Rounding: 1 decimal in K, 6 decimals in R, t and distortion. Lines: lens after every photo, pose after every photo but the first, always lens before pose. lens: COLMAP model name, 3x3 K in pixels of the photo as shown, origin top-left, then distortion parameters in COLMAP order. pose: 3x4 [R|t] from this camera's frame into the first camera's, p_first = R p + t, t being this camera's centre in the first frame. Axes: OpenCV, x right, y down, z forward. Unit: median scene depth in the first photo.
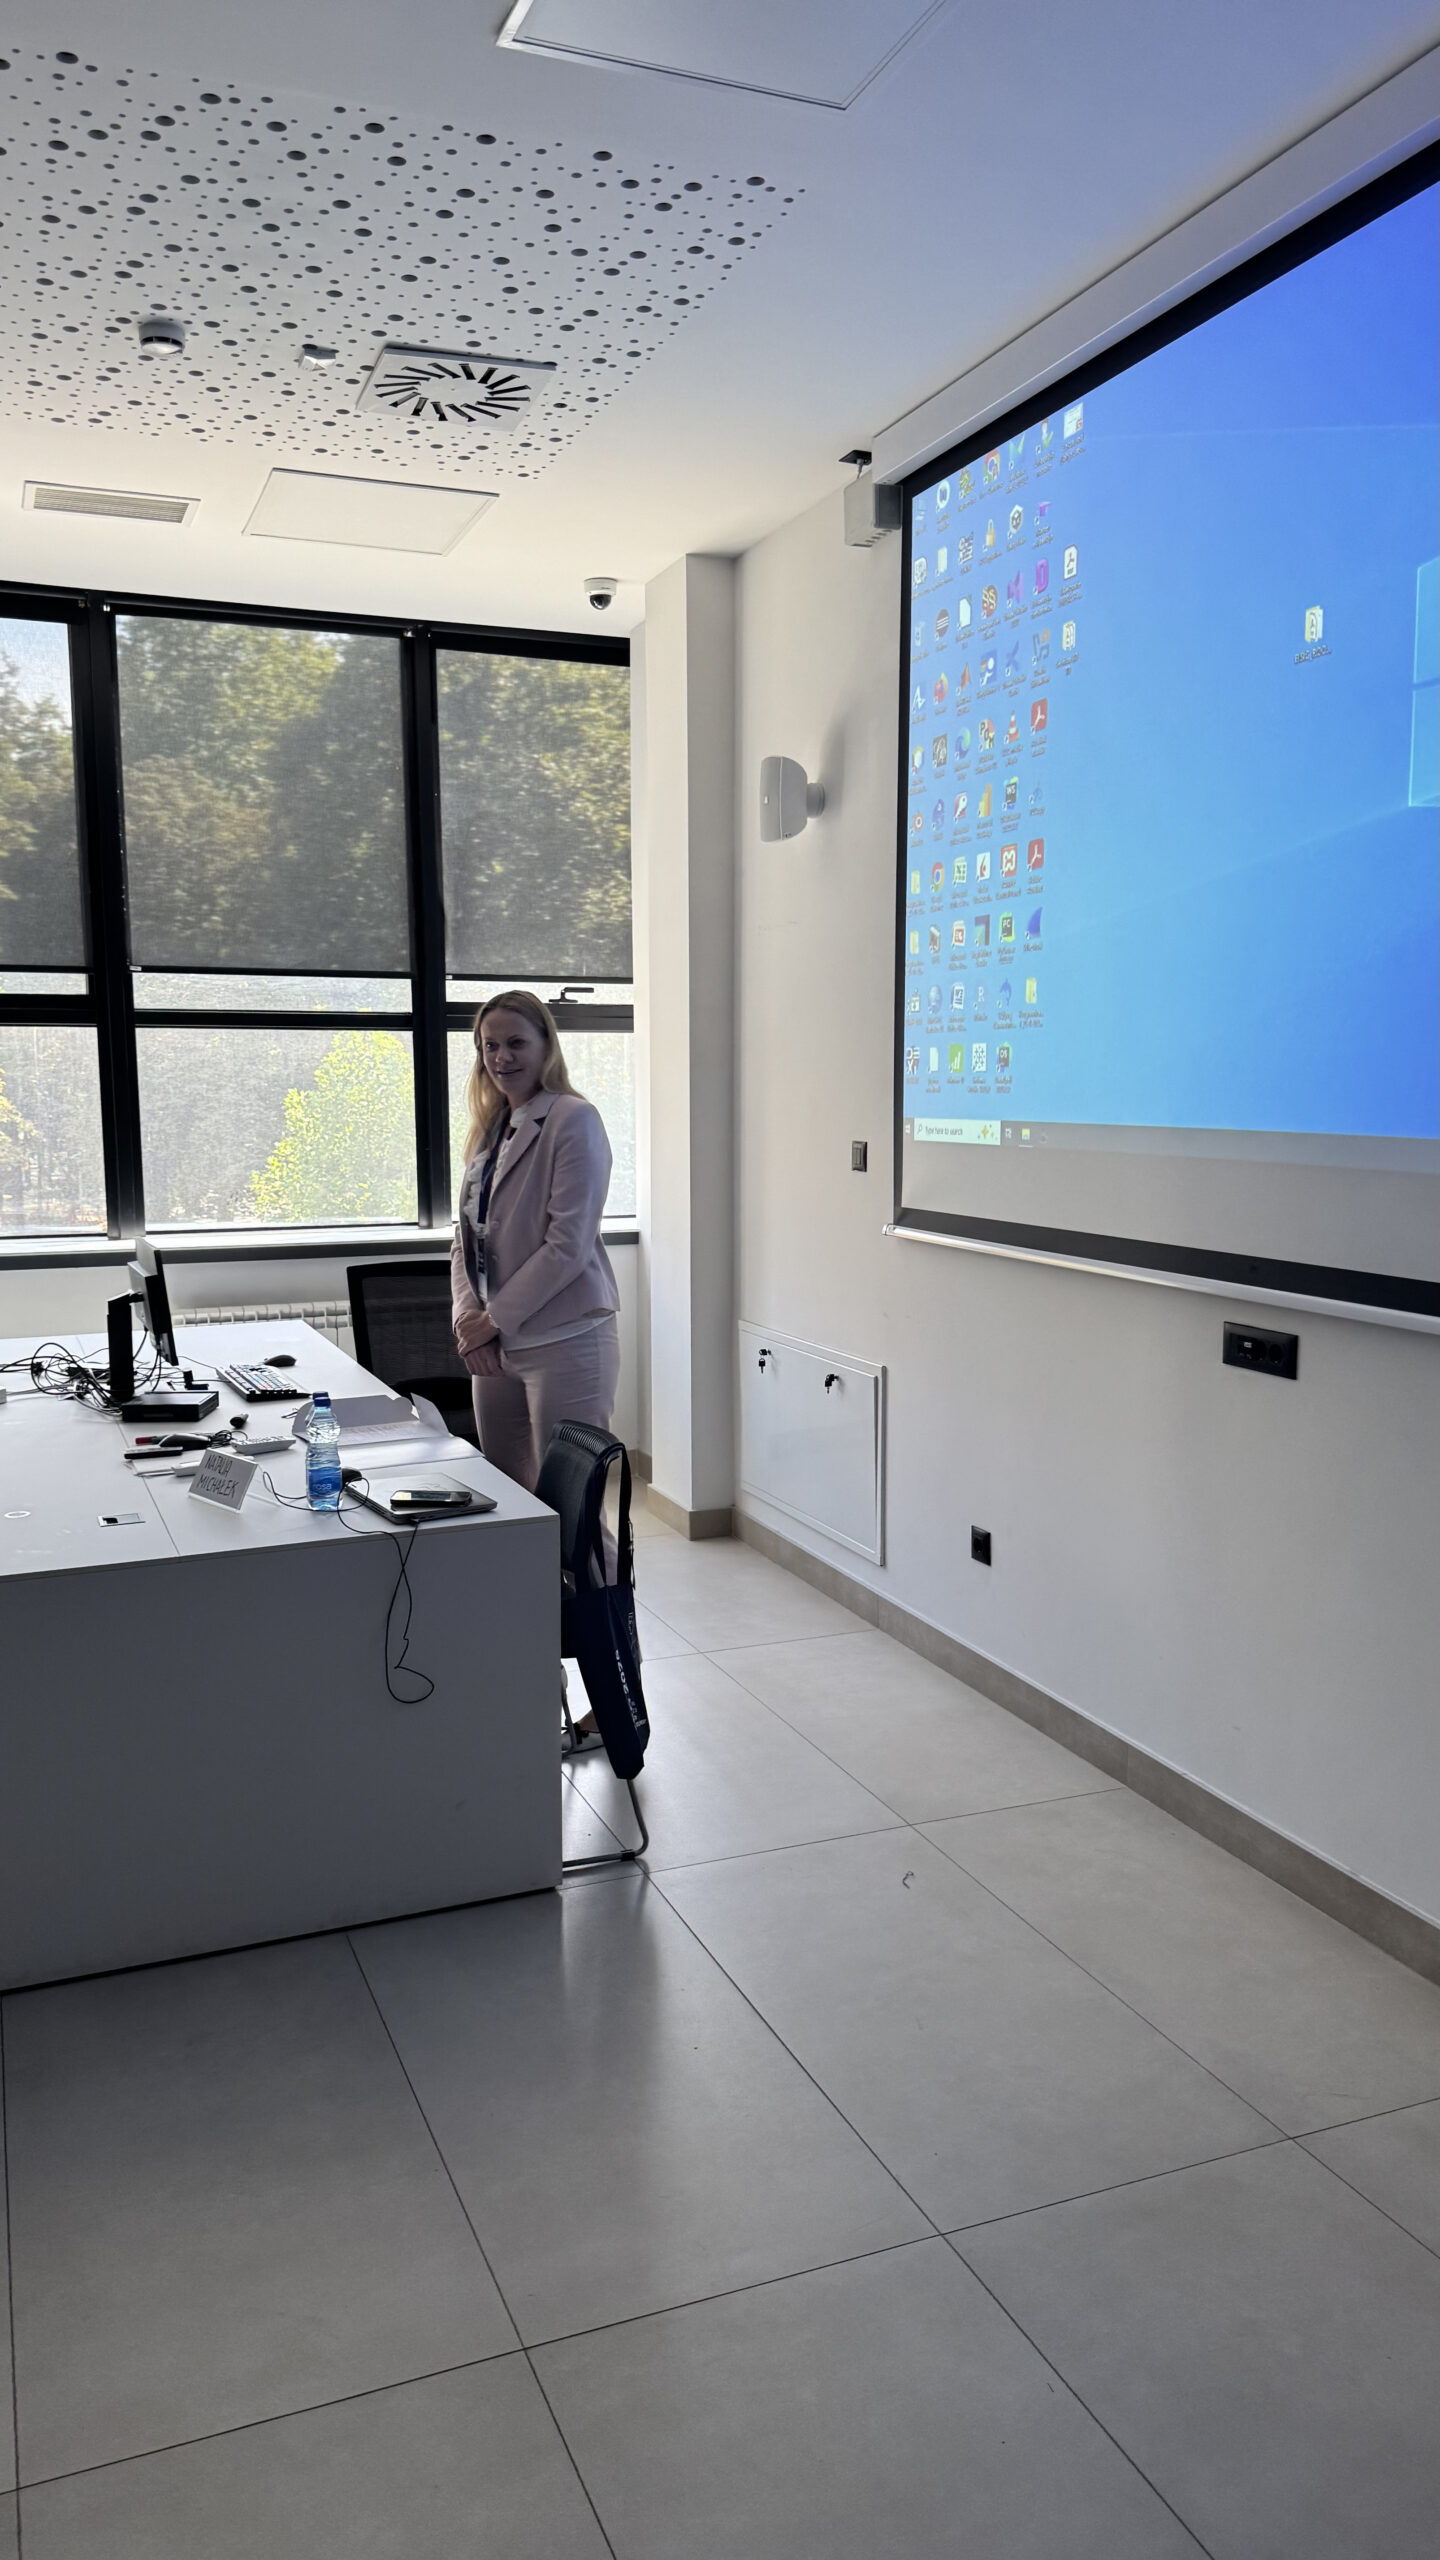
lens RADIAL K [[1827.4, 0, 714.2], [0, 1827.4, 1279.2], [0, 0, 1]] dist [0.059524, -0.085285]
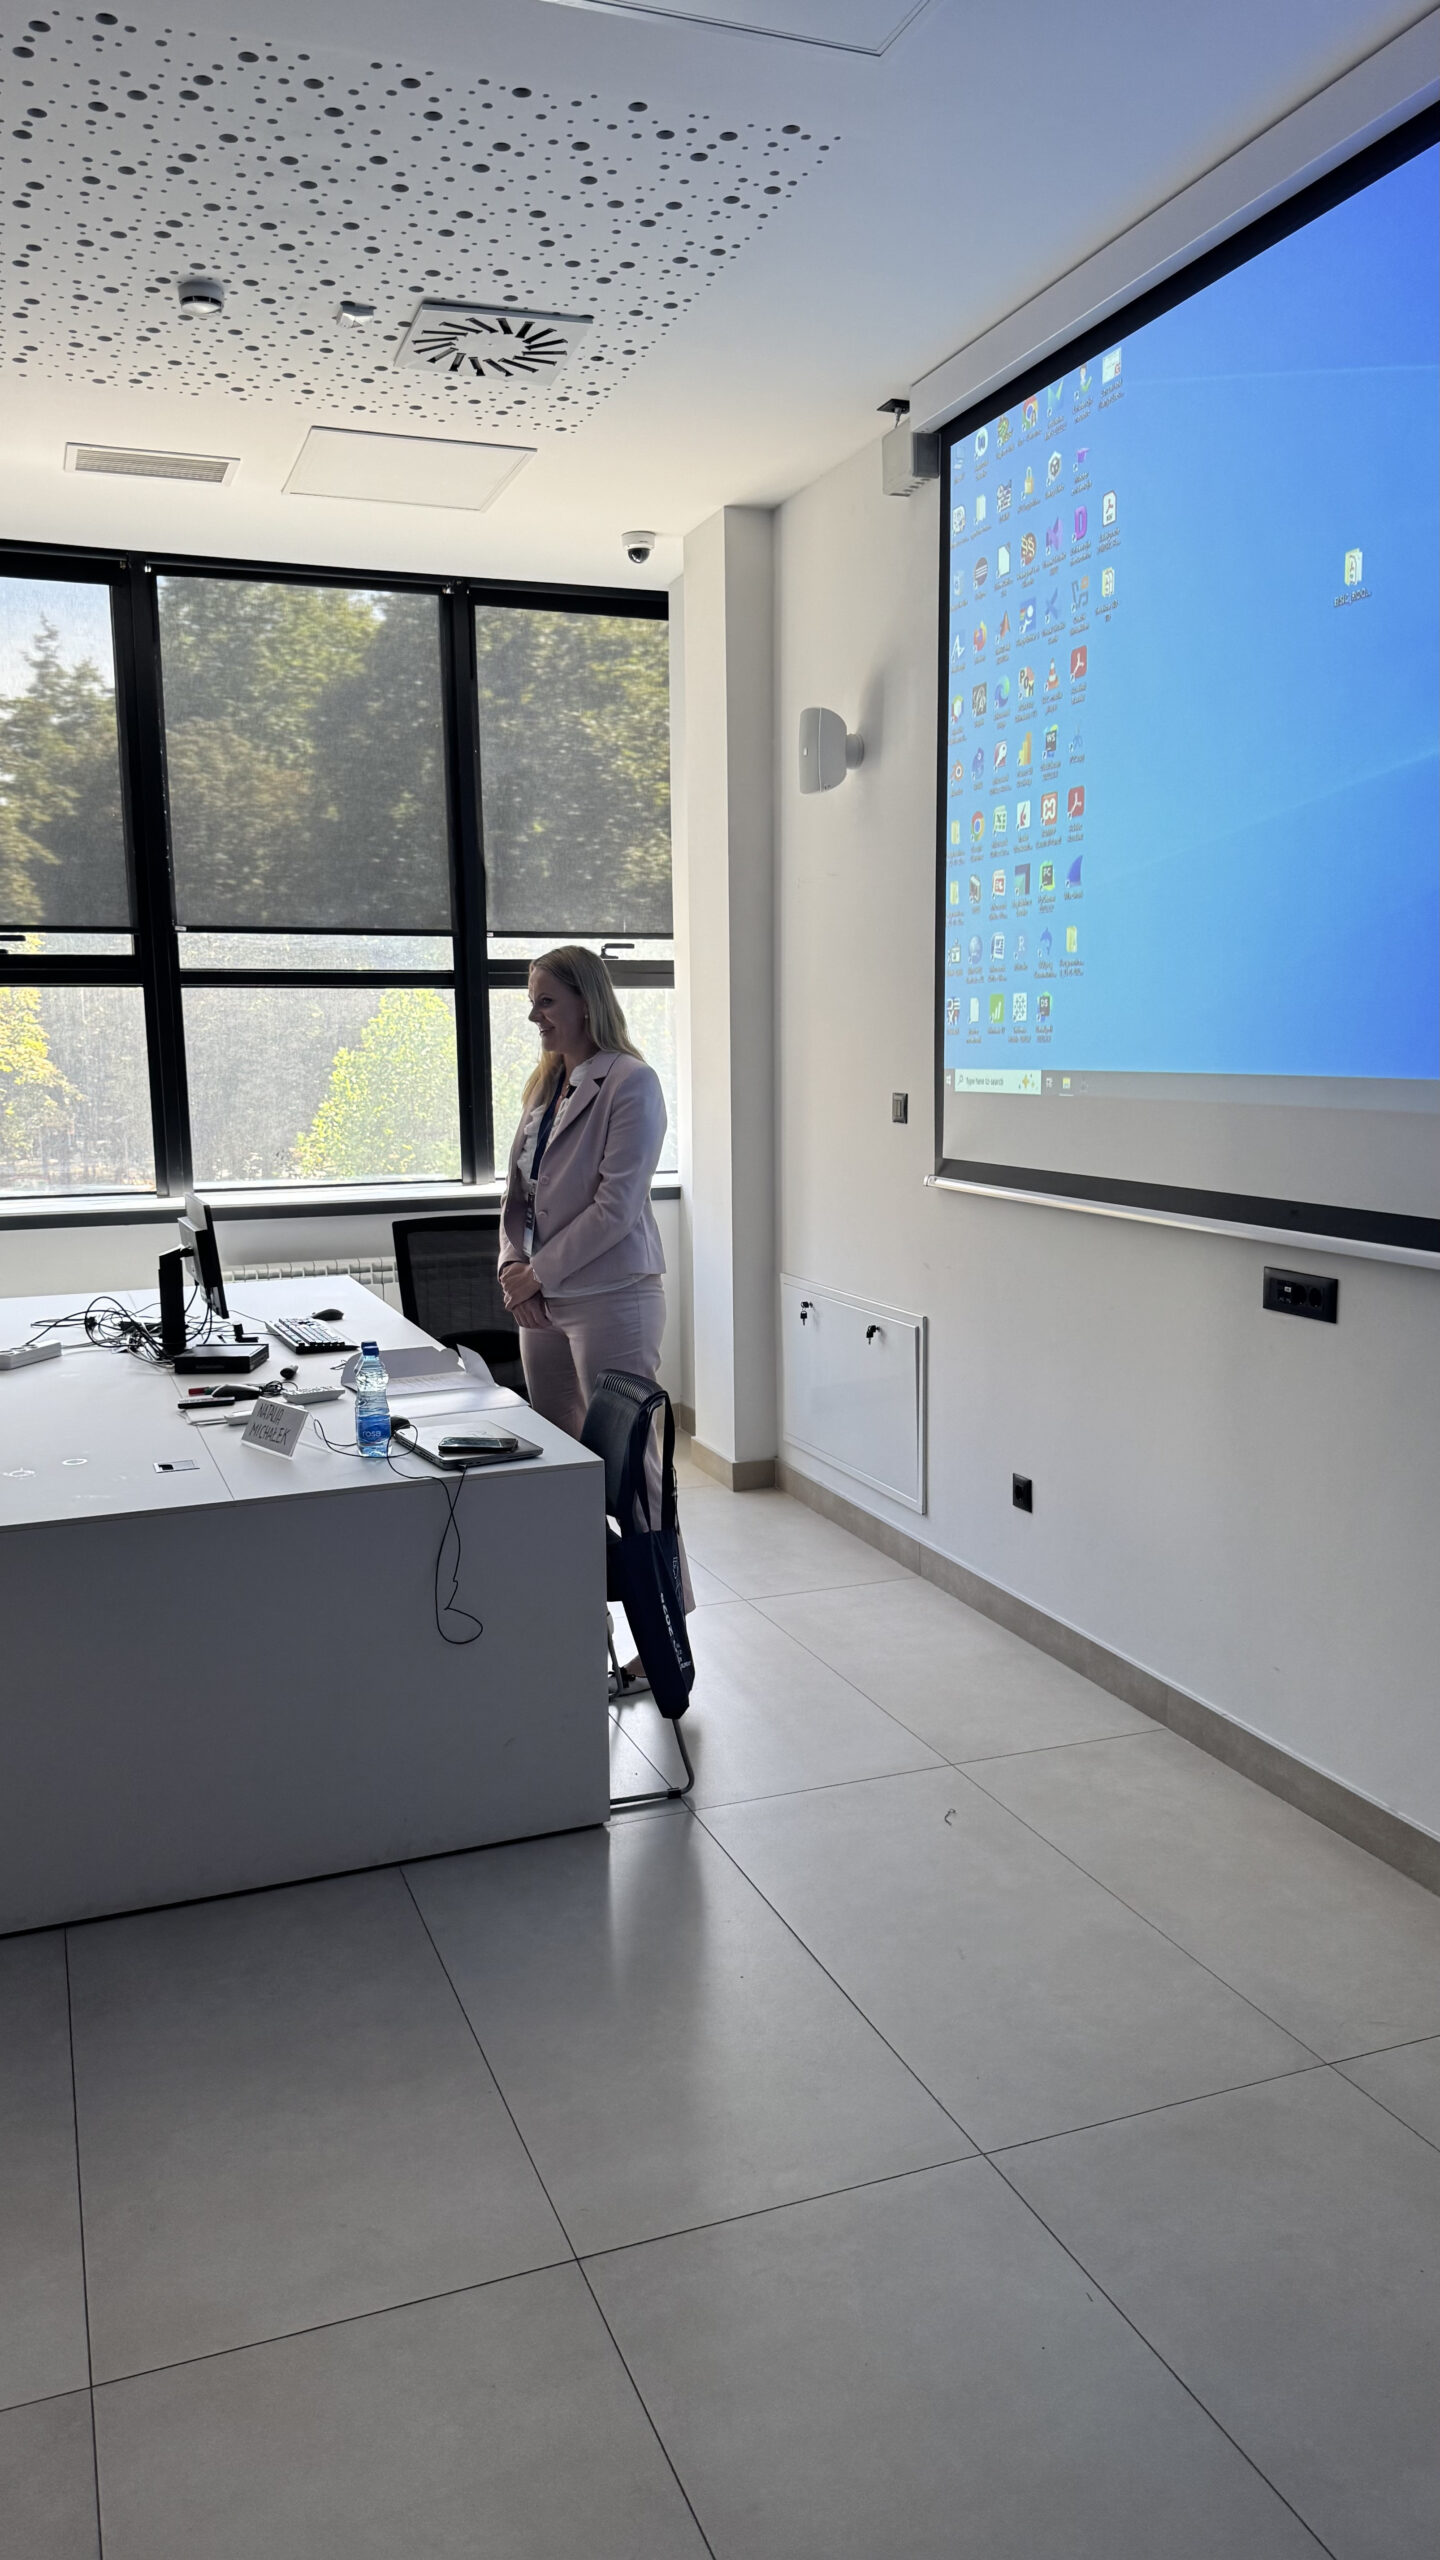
lens RADIAL K [[1835.6, 0, 719.7], [0, 1835.6, 1272.5], [0, 0, 1]] dist [0.053214, -0.073238]
pose [[0.999765, -0.006098, -0.020781, 0.000957], [0.006459, 0.999828, 0.017367, 0.005708], [0.020671, -0.017498, 0.999633, -0.012771]]
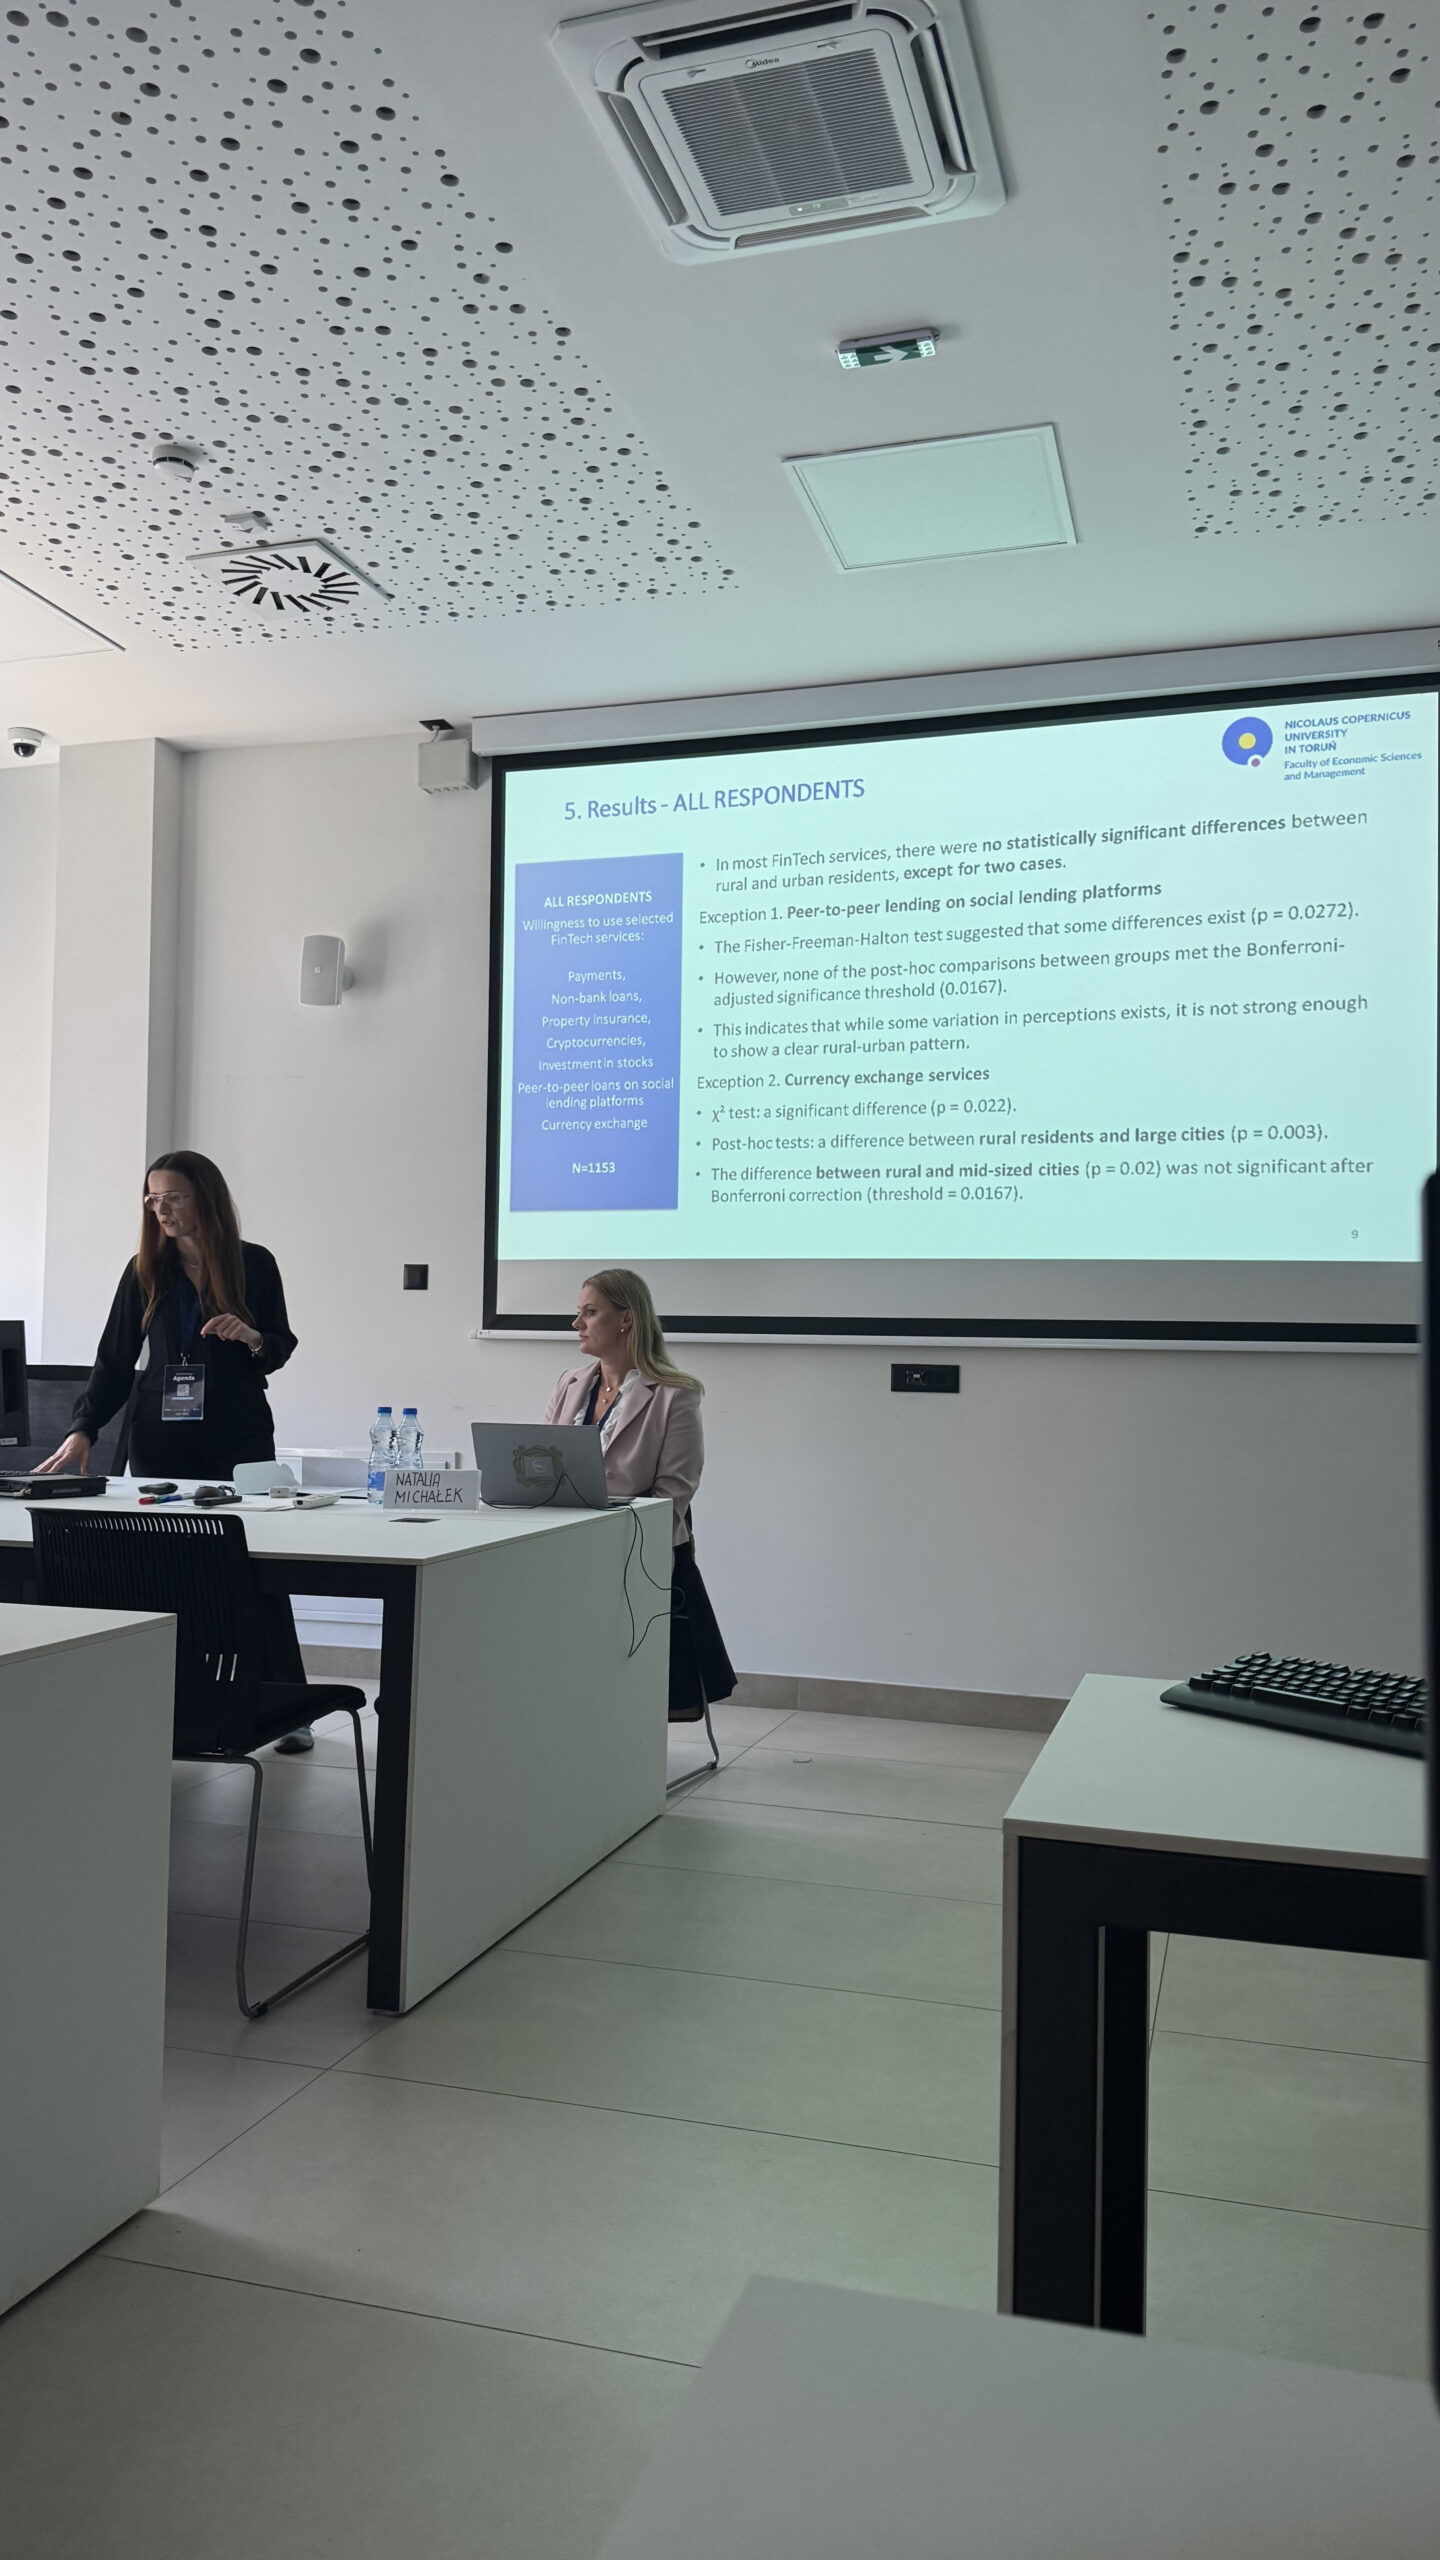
lens RADIAL K [[1827.4, 0, 714.2], [0, 1827.4, 1279.2], [0, 0, 1]] dist [0.059524, -0.085285]
pose [[0.626371, 0.051463, 0.777824, -0.872474], [0.070530, 0.989984, -0.122296, 0.112691], [-0.776328, 0.131463, 0.616468, 0.144120]]
